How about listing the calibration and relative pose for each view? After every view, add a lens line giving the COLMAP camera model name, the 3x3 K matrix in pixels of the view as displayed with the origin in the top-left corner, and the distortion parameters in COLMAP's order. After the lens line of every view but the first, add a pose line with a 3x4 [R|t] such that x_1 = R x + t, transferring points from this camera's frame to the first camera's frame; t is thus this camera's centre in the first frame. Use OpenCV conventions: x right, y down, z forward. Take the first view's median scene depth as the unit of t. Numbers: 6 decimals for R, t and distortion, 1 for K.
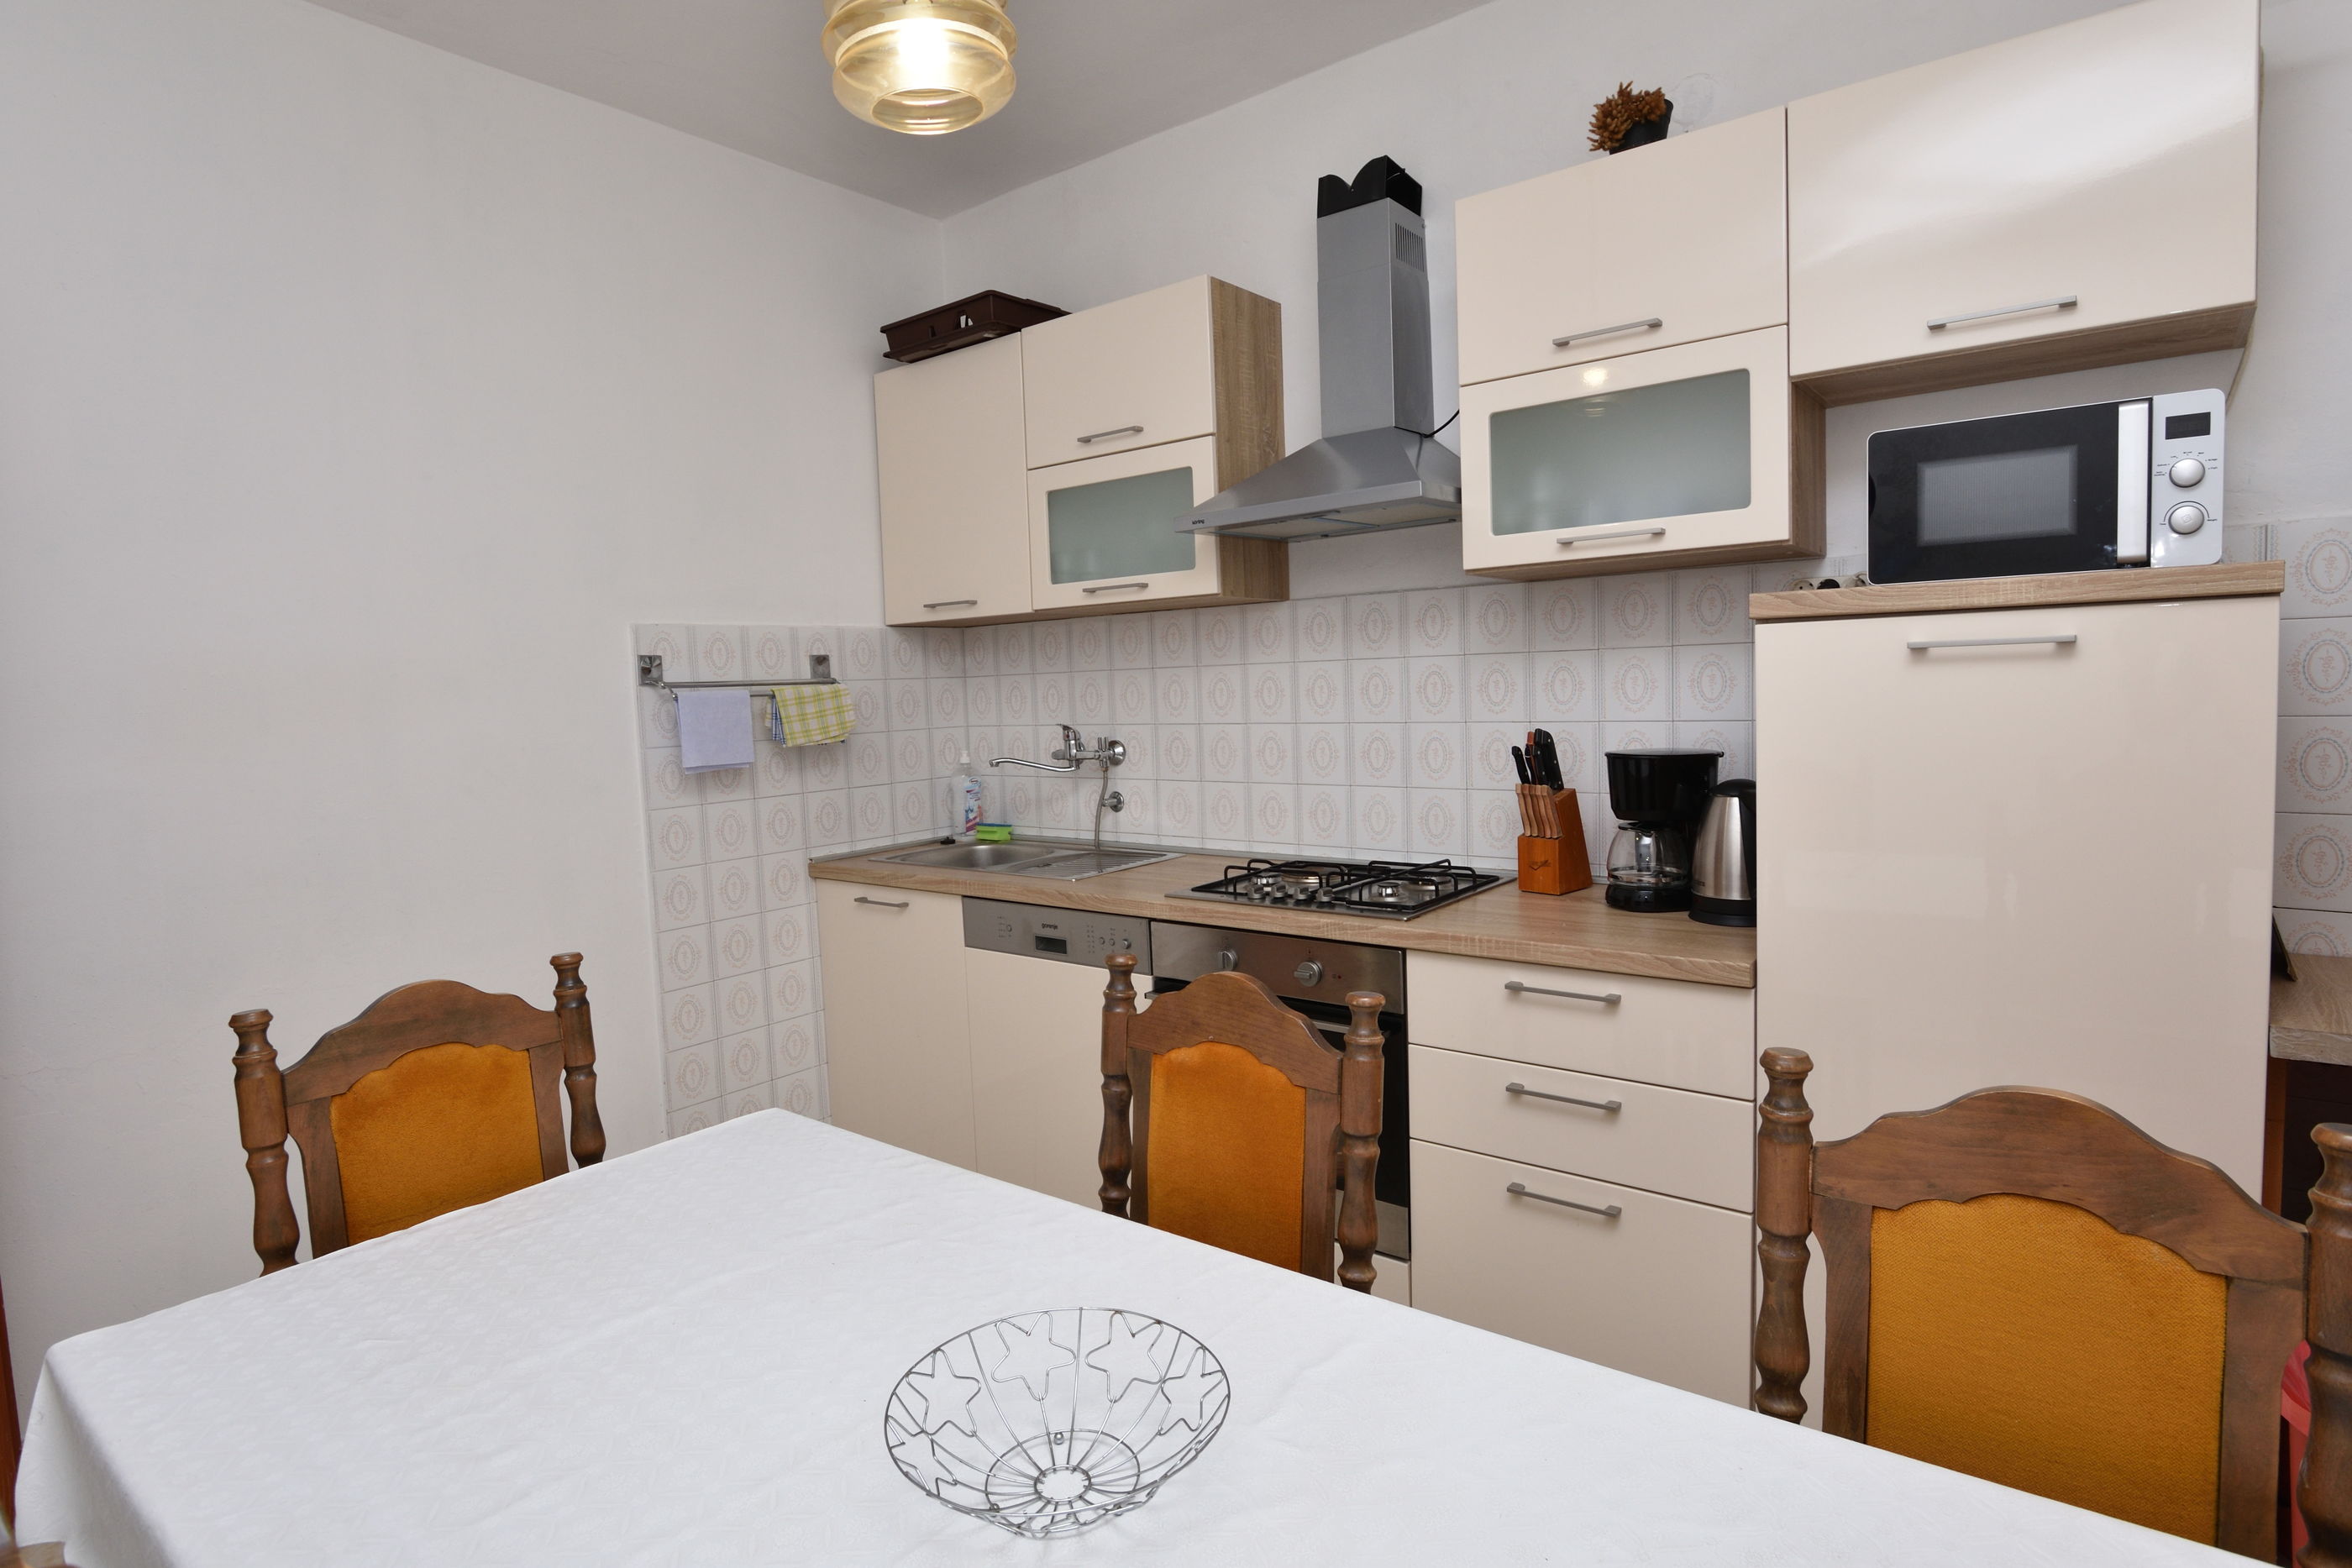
lens RADIAL K [[1296.8, 0, 1173.6], [0, 1296.8, 782.0], [0, 0, 1]] dist [0.002327, 0.000706]
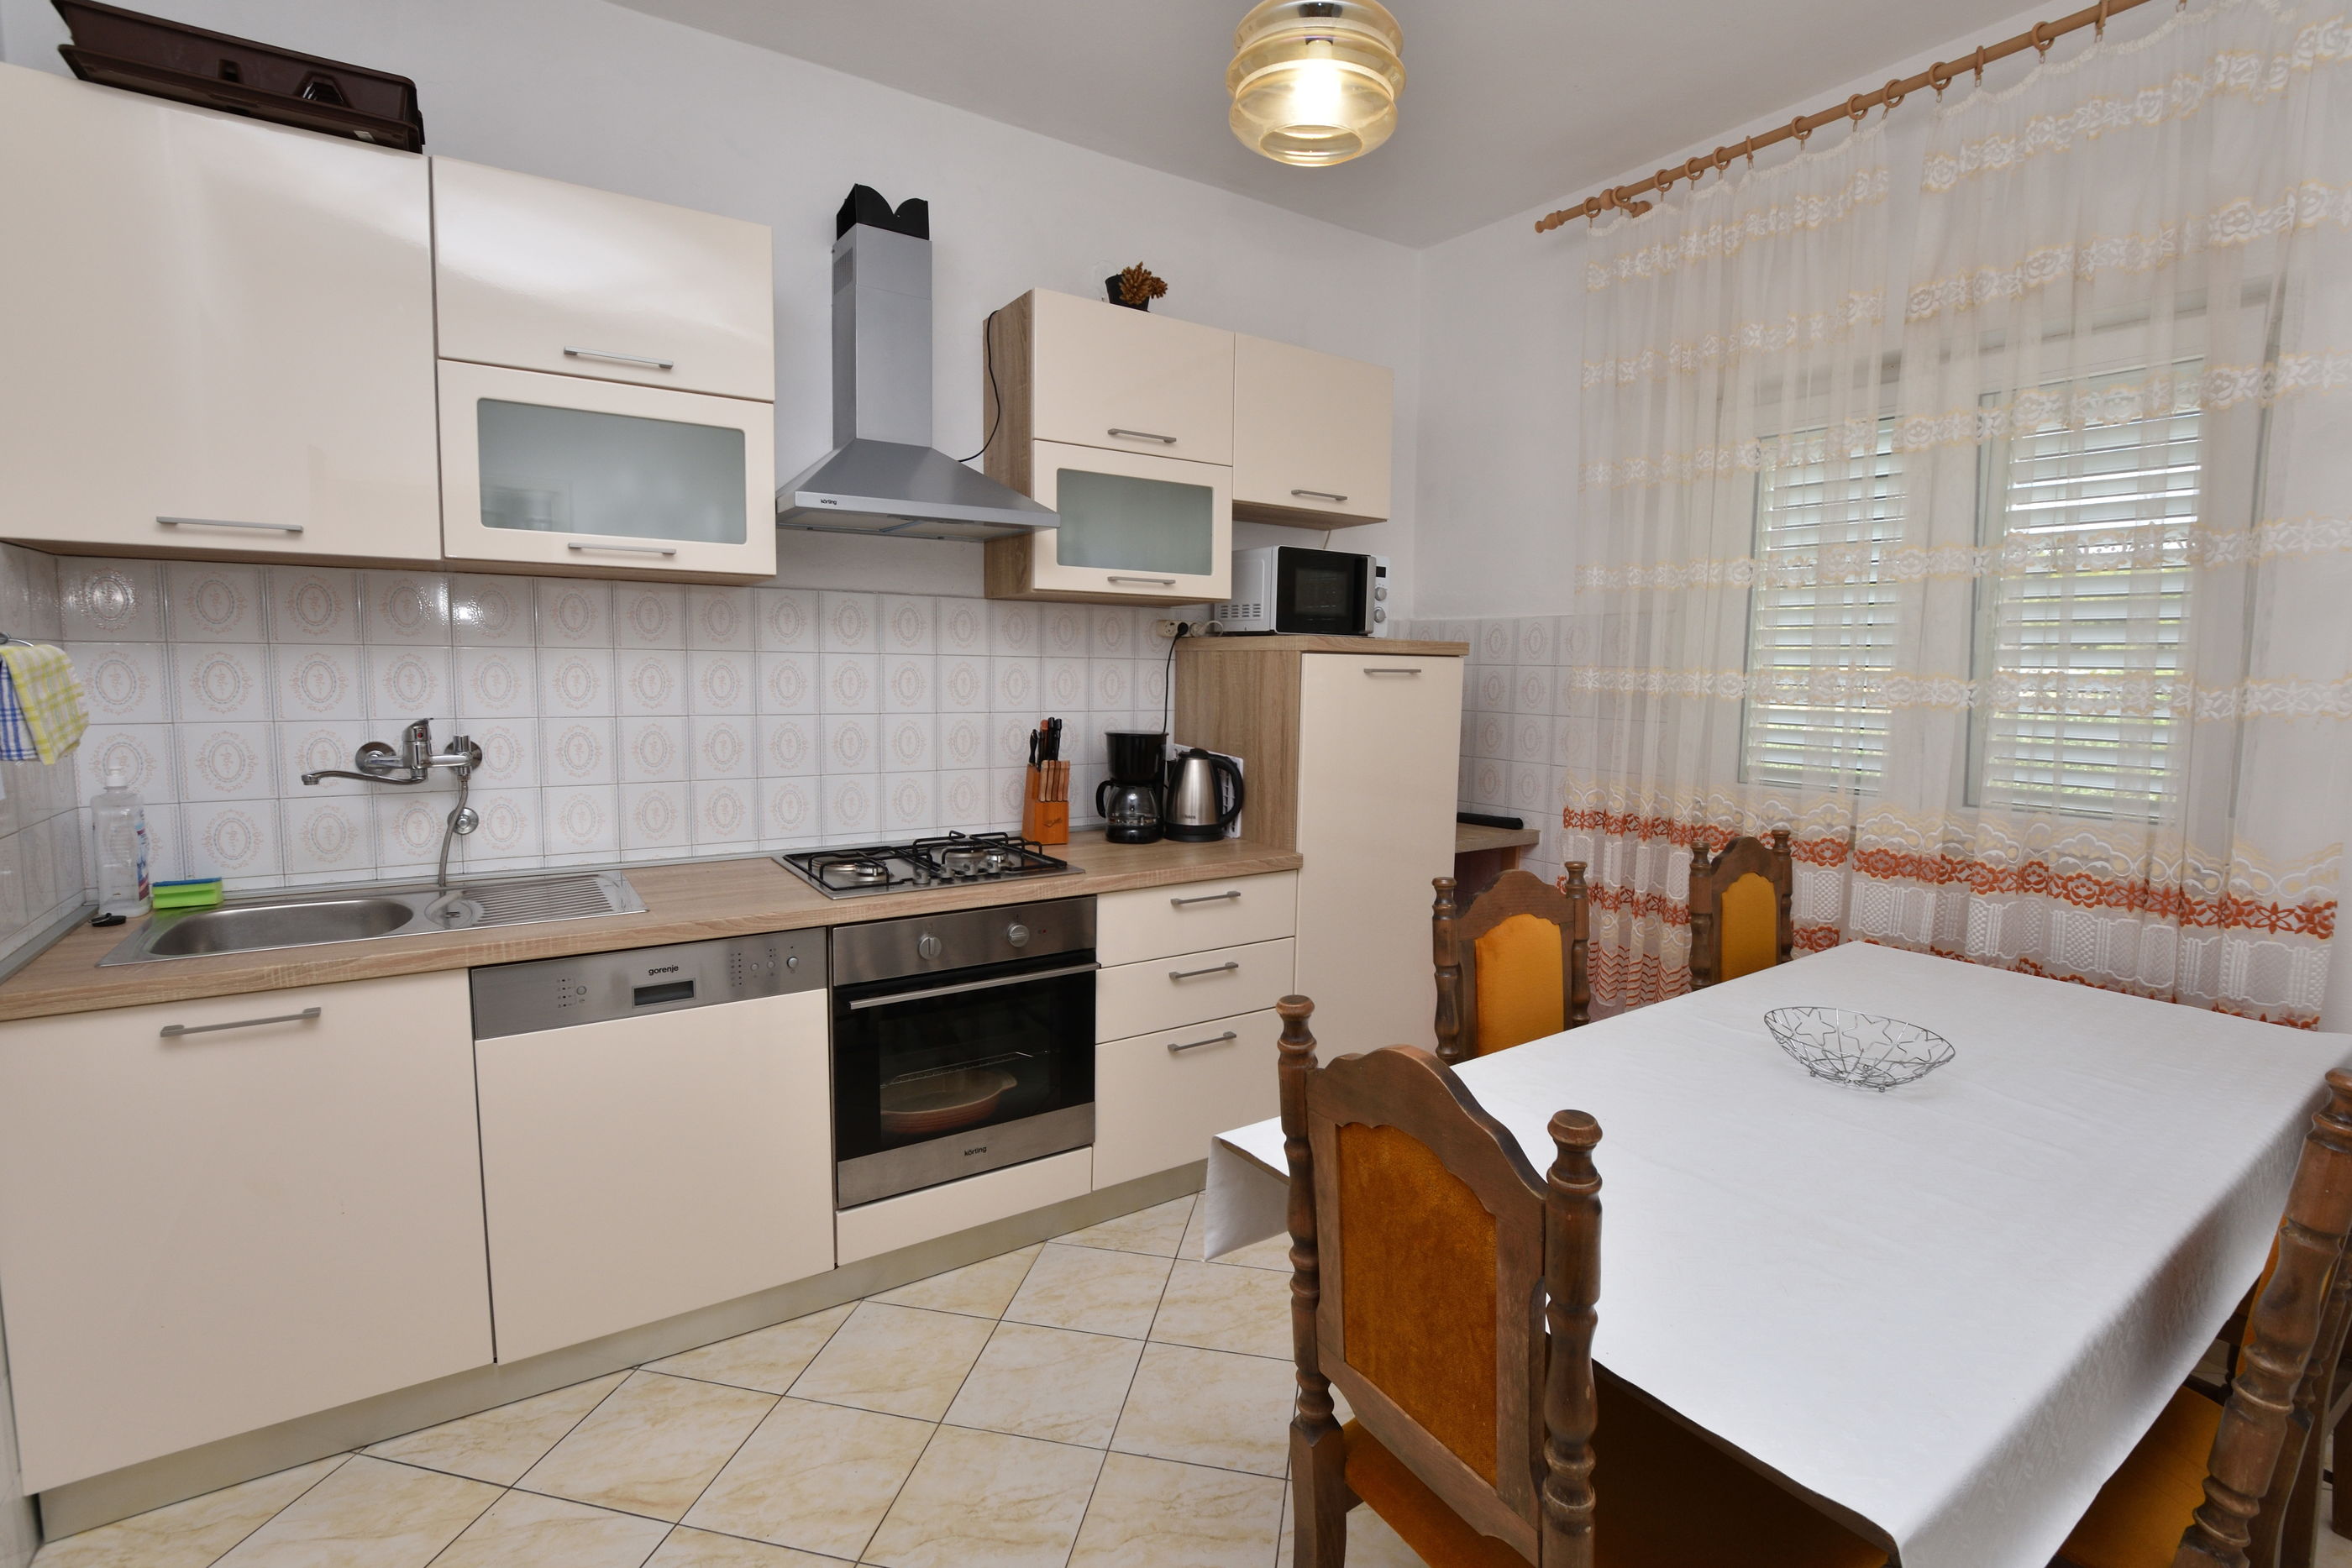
lens RADIAL K [[1063.9, 0, 1171.7], [0, 1063.9, 785.4], [0, 0, 1]] dist [-0.031727, 0.004639]
pose [[0.280186, -0.065319, 0.957721, -0.623536], [0.052501, 0.997232, 0.052654, -0.019706], [-0.958509, 0.035528, 0.282840, 0.518815]]
